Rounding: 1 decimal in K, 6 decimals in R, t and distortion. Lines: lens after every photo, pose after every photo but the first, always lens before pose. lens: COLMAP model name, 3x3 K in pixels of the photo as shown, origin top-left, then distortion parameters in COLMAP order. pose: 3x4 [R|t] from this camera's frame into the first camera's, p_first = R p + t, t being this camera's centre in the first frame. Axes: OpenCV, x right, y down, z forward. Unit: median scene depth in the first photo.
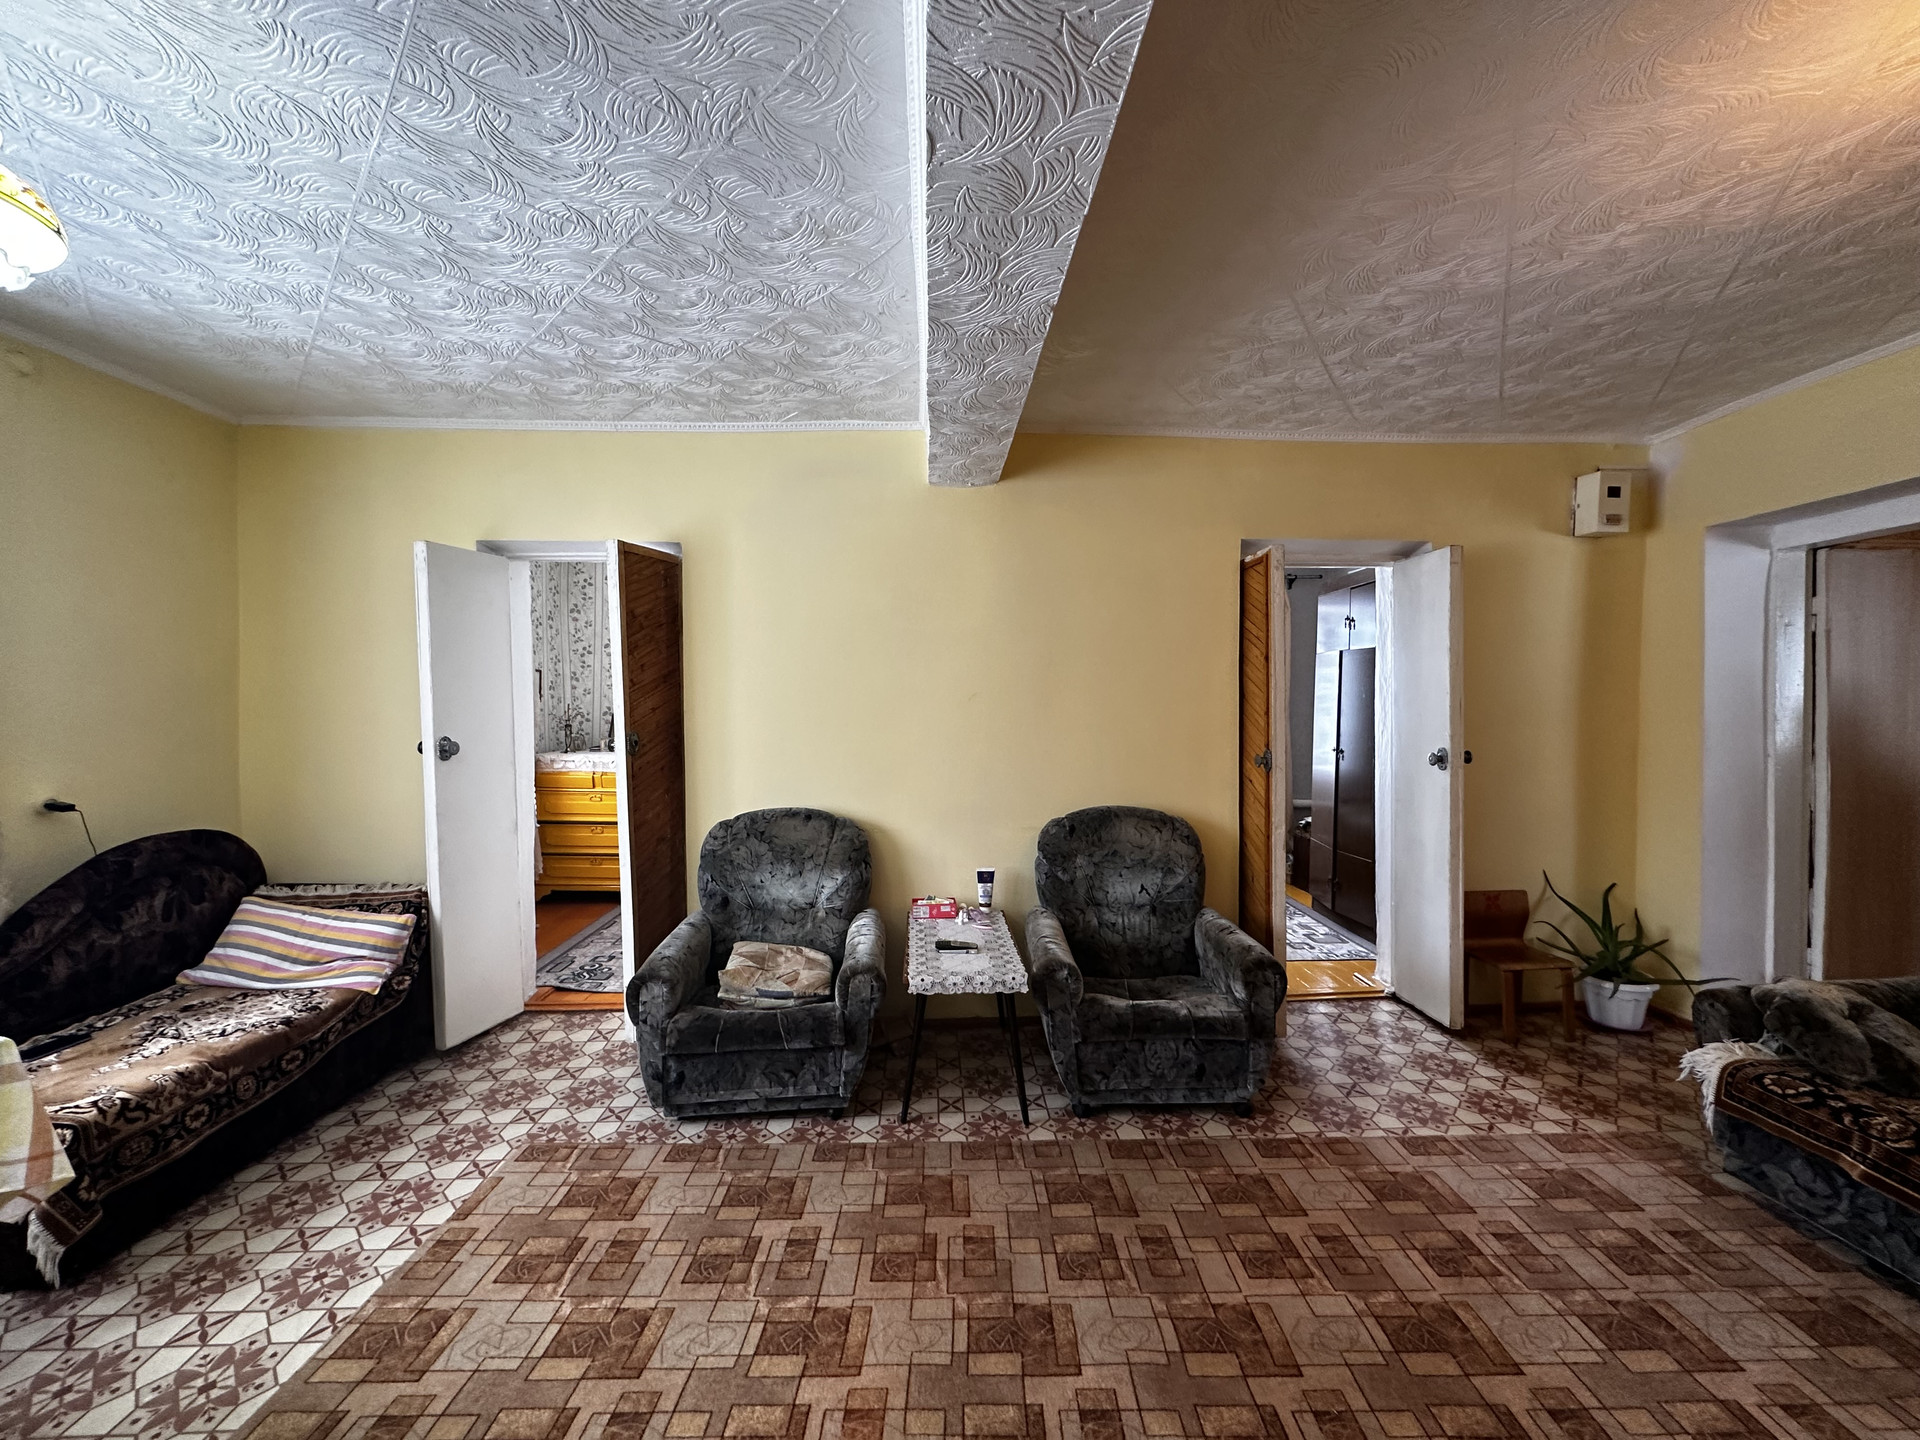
lens RADIAL K [[763.3, 0, 957.2], [0, 763.3, 718.6], [0, 0, 1]] dist [-0.003851, 0.000470]
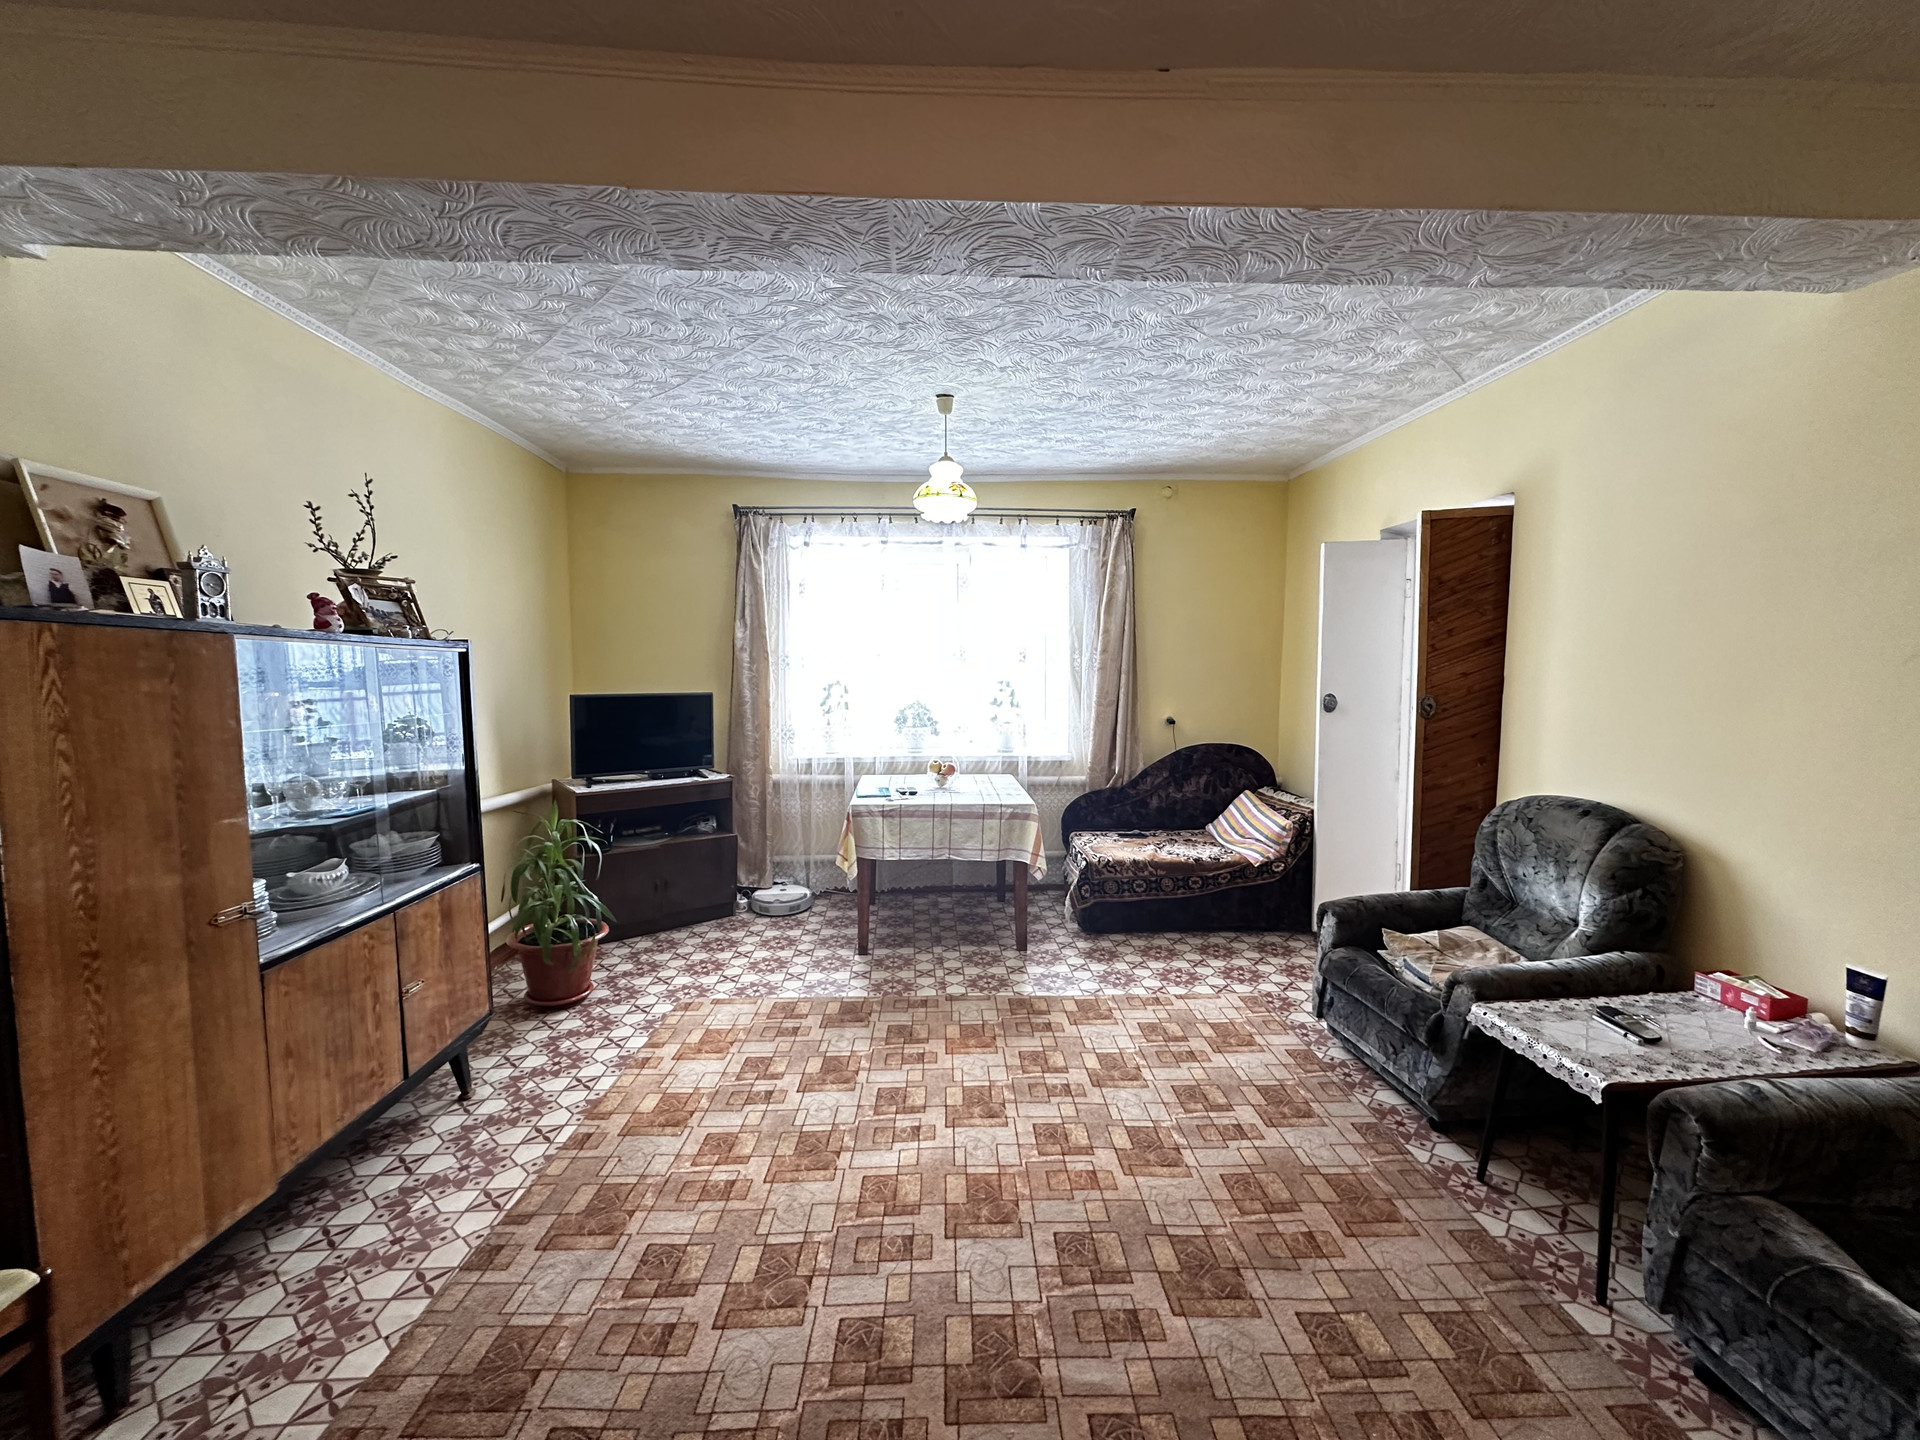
lens RADIAL K [[763.3, 0, 957.2], [0, 763.3, 718.6], [0, 0, 1]] dist [-0.003851, 0.000470]
pose [[0.015124, 0.066593, -0.997666, 0.700835], [-0.025455, 0.997482, 0.066195, -0.004353], [0.999562, 0.024395, 0.016781, 0.412175]]
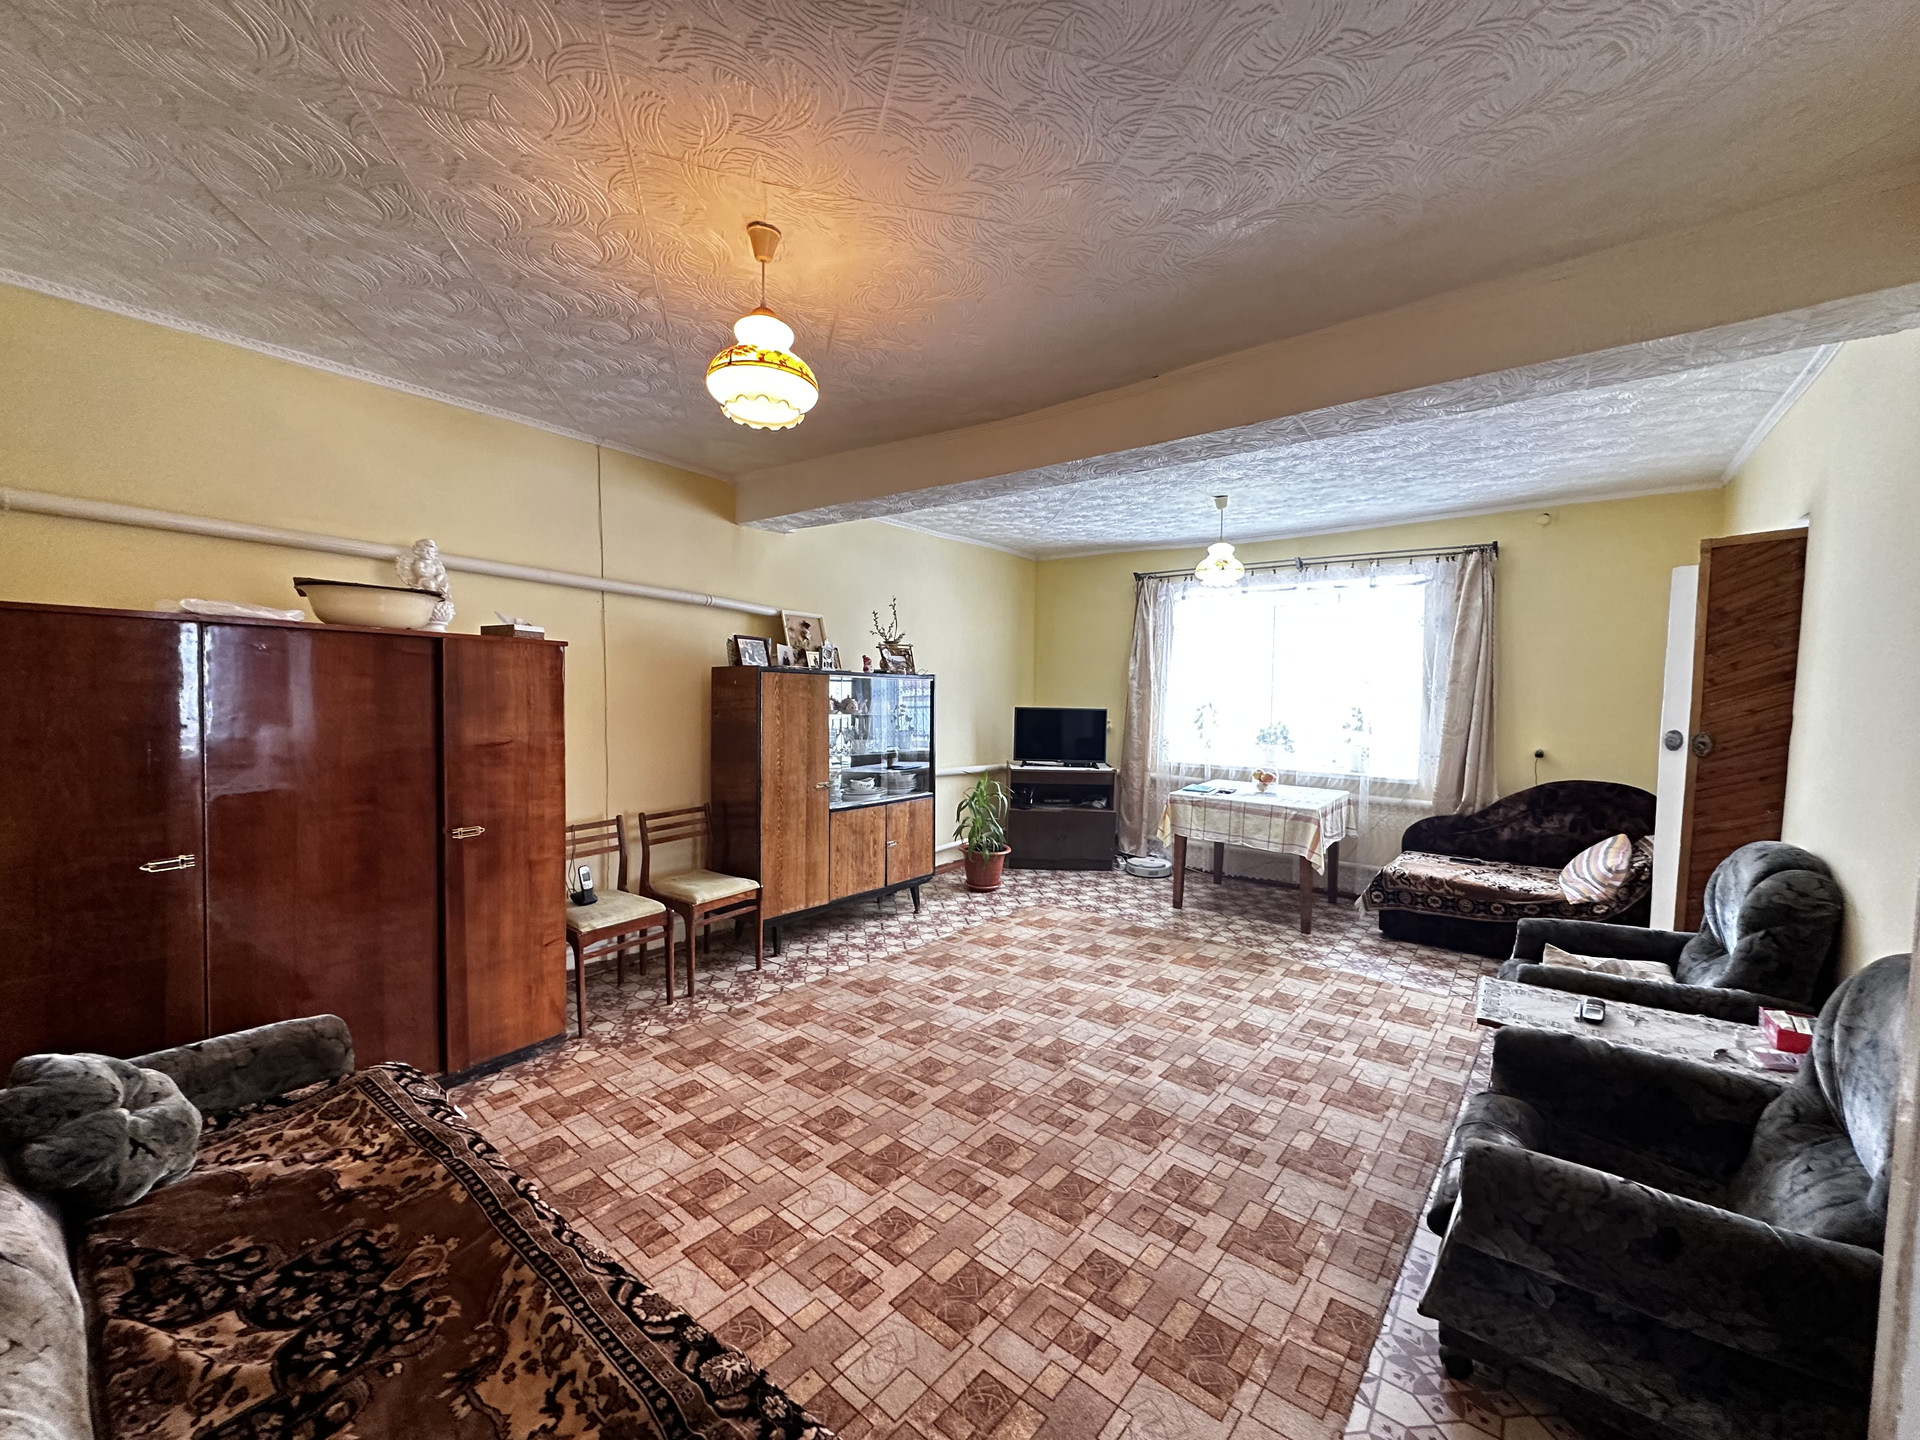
lens RADIAL K [[754.4, 0, 955.4], [0, 754.4, 715.3], [0, 0, 1]] dist [-0.000743, 0.000265]
pose [[-0.649334, 0.019165, -0.760262, 1.094344], [-0.034968, 0.997873, 0.055020, -0.029478], [0.759699, 0.062311, -0.647282, 1.060392]]
